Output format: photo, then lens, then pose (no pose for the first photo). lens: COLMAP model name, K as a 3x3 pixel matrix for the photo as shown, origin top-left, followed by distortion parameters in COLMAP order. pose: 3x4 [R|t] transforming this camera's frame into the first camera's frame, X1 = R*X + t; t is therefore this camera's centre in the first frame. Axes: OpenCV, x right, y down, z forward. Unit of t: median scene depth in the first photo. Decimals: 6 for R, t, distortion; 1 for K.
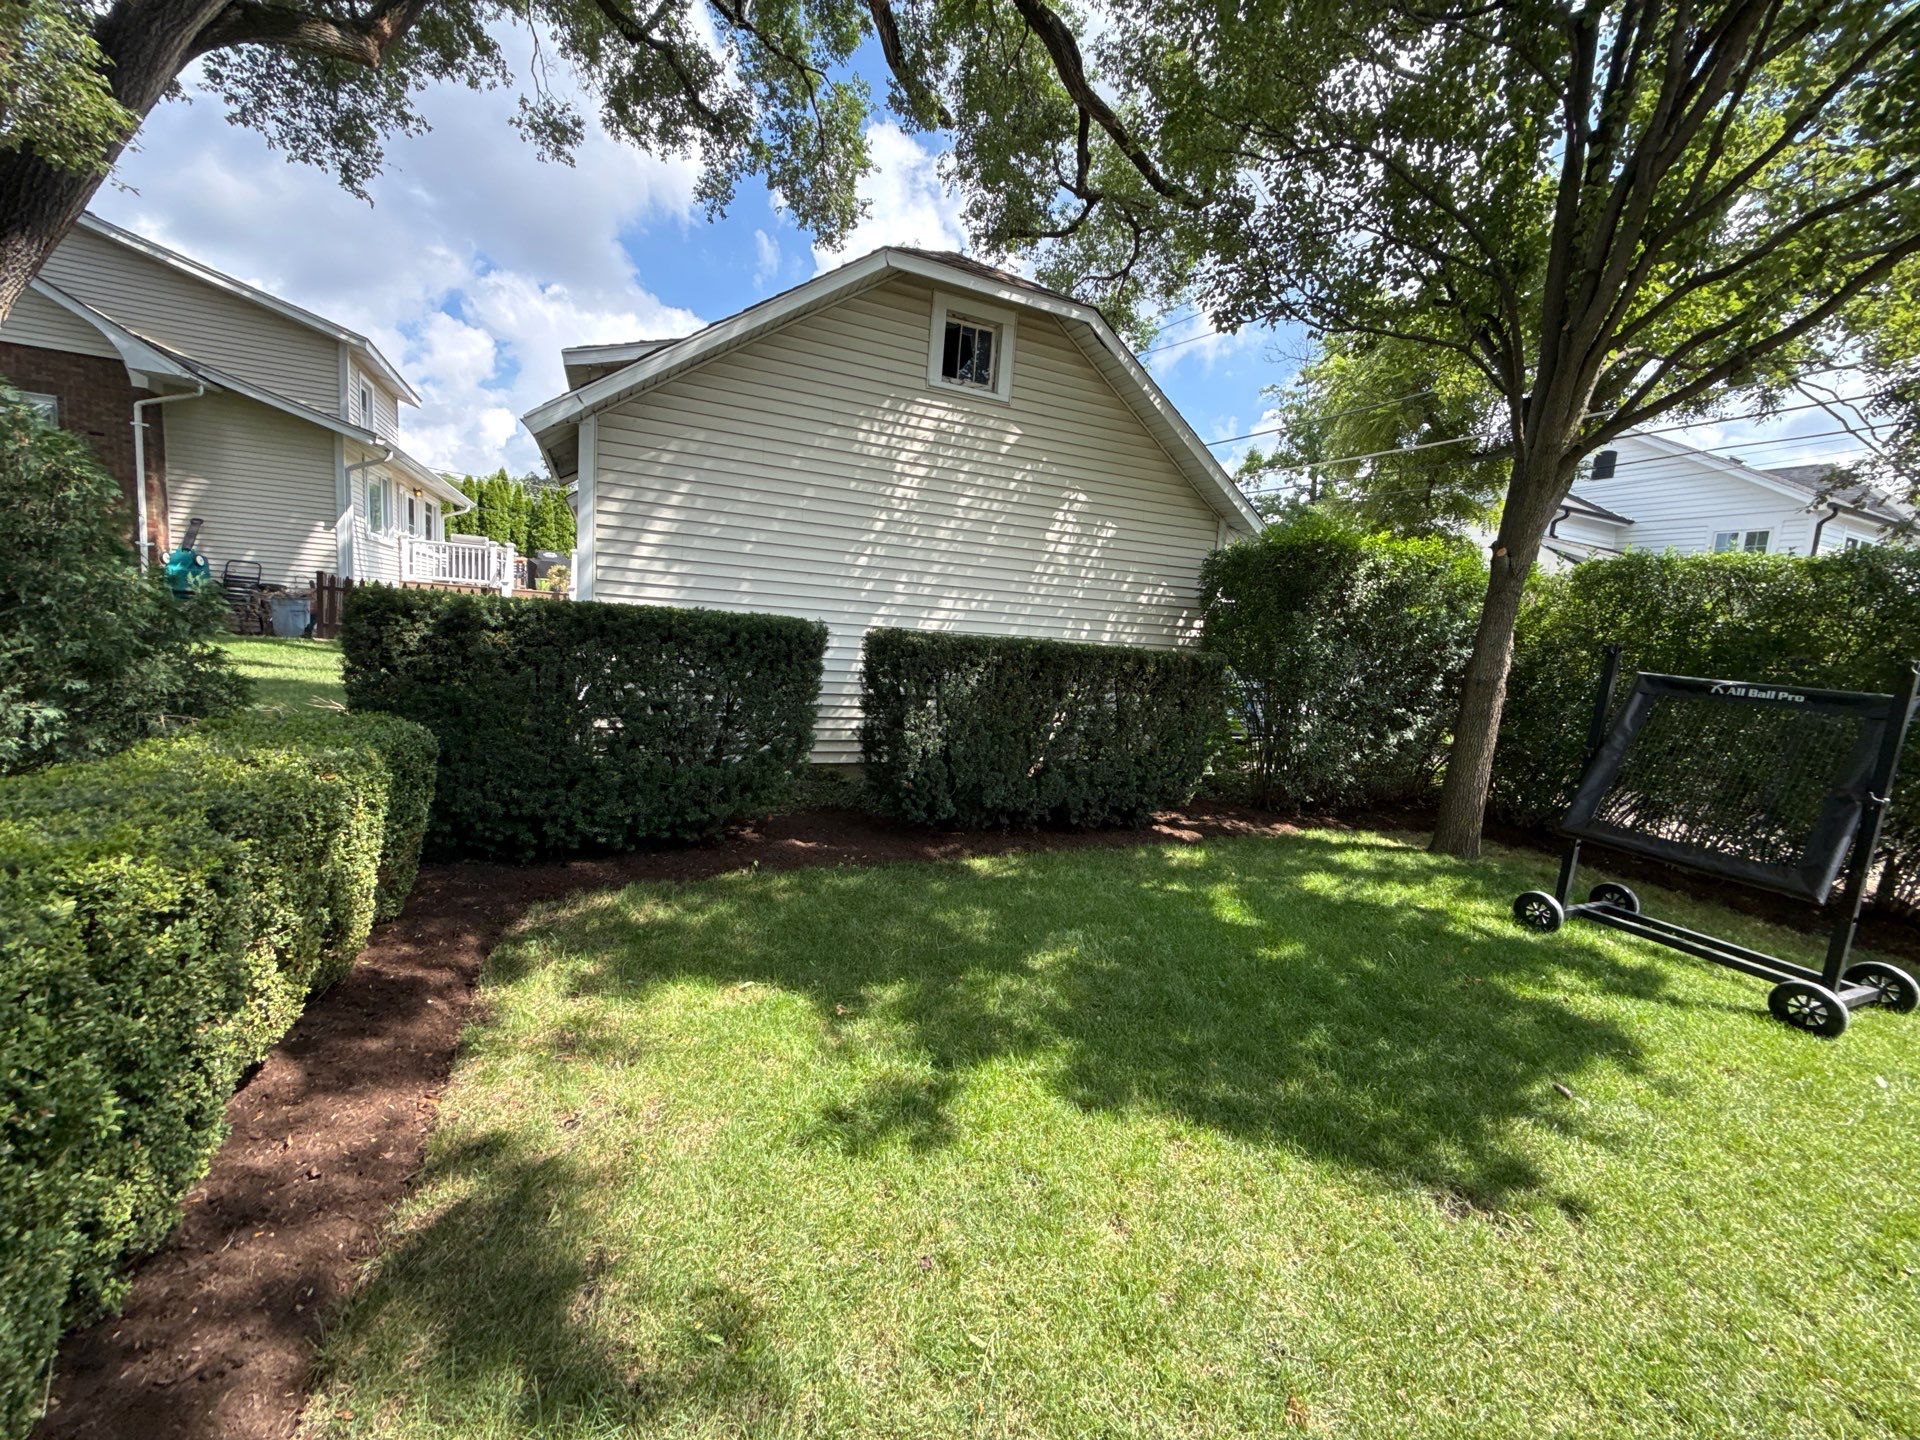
lens RADIAL K [[761.3, 0, 958.5], [0, 761.3, 718.3], [0, 0, 1]] dist [0.000693, -0.000216]
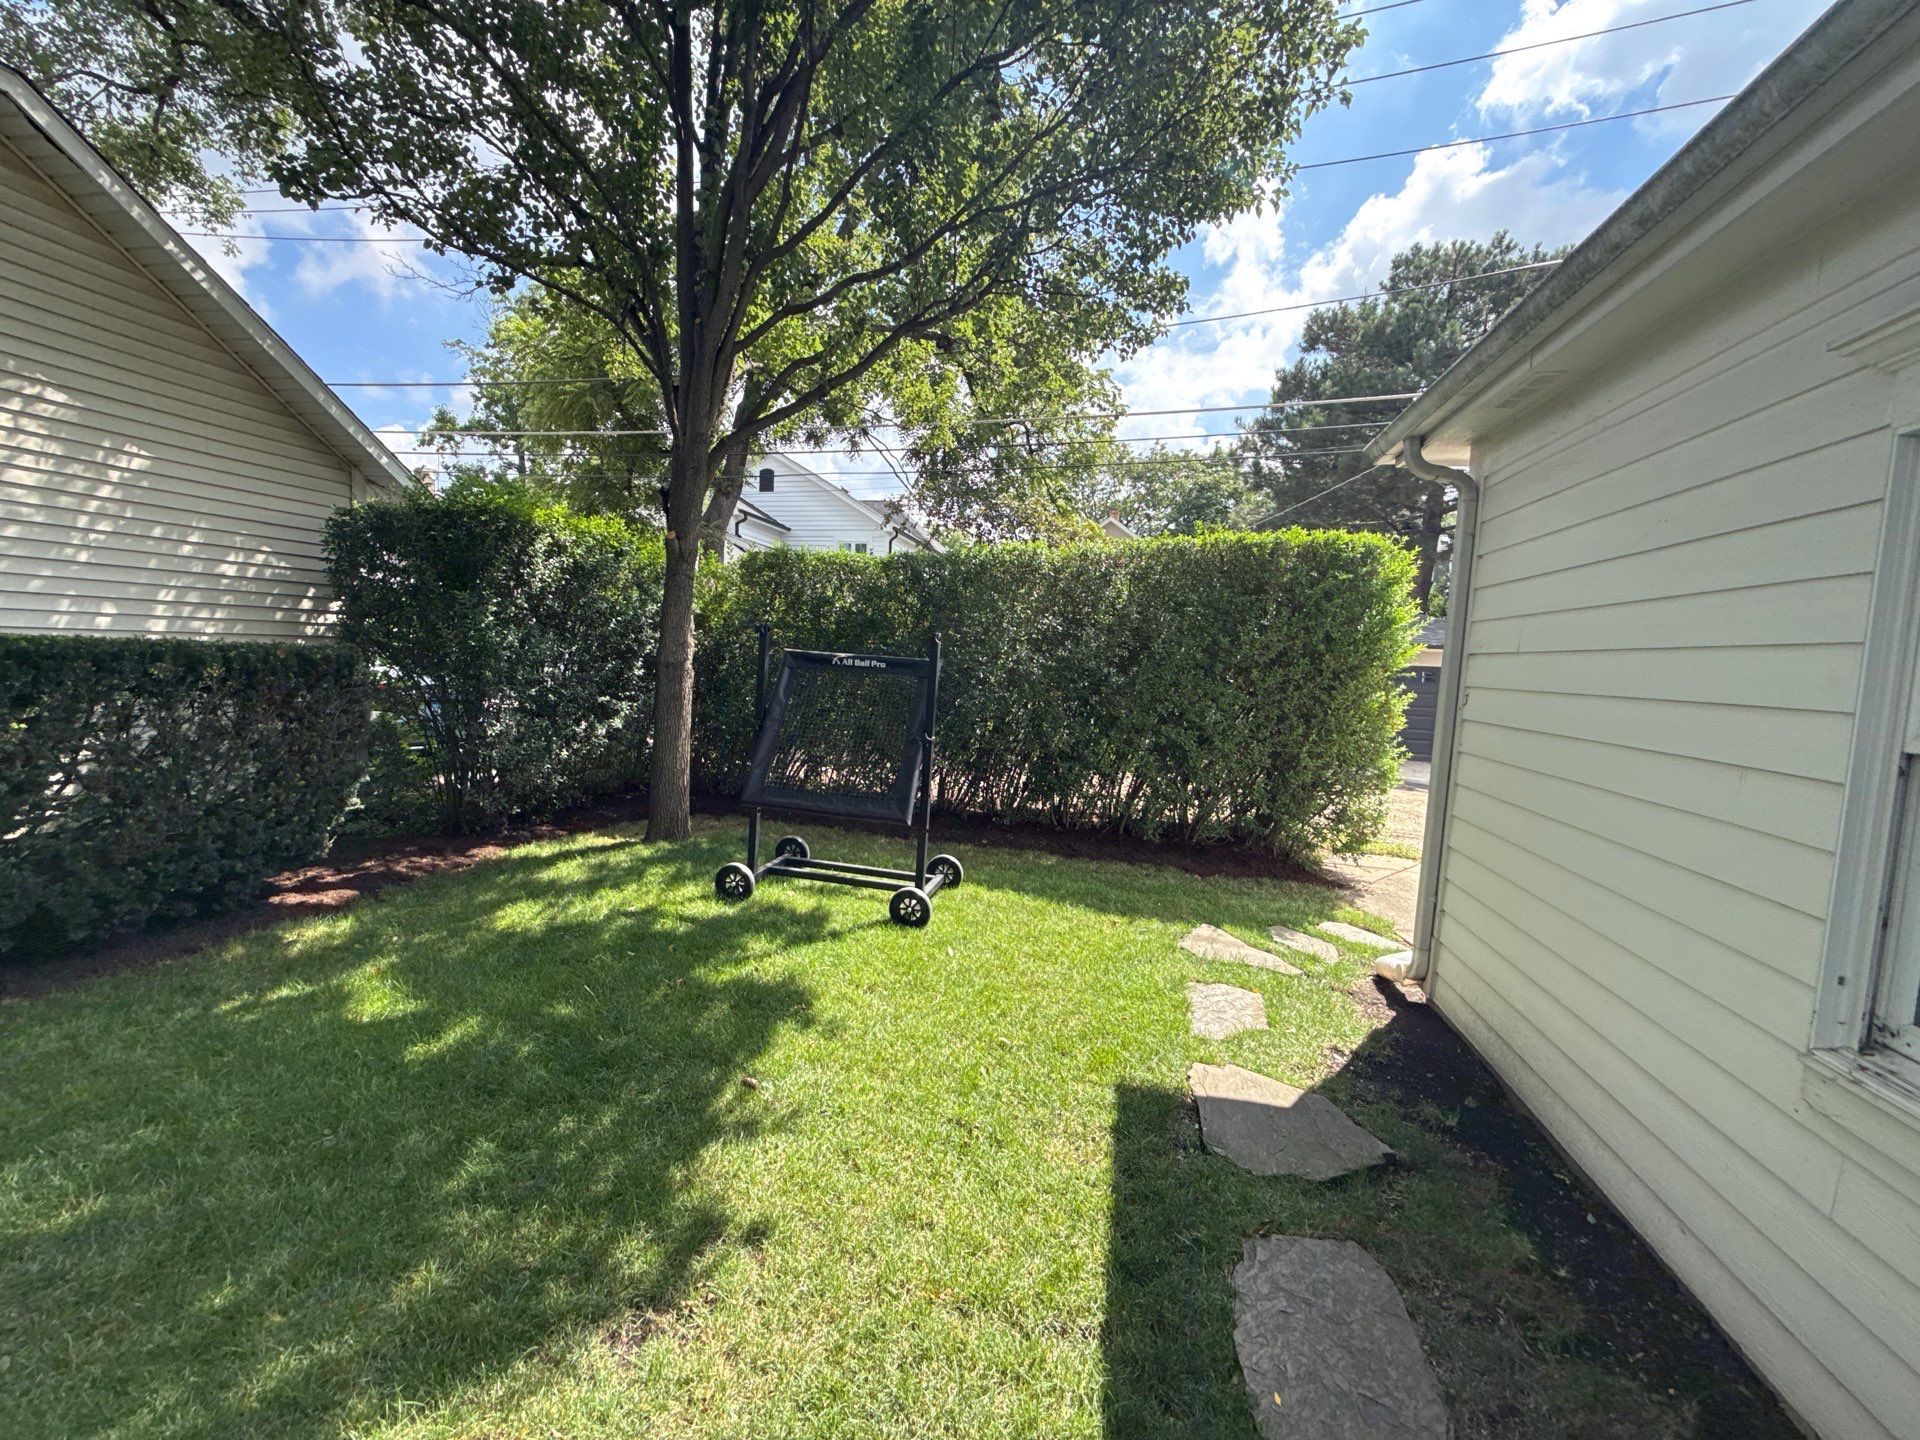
lens RADIAL K [[761.3, 0, 958.5], [0, 761.3, 718.3], [0, 0, 1]] dist [0.000693, -0.000216]
pose [[0.606592, -0.109359, 0.787456, 0.119864], [0.096406, 0.993303, 0.063683, -0.004604], [-0.789146, 0.037286, 0.613072, 0.088417]]
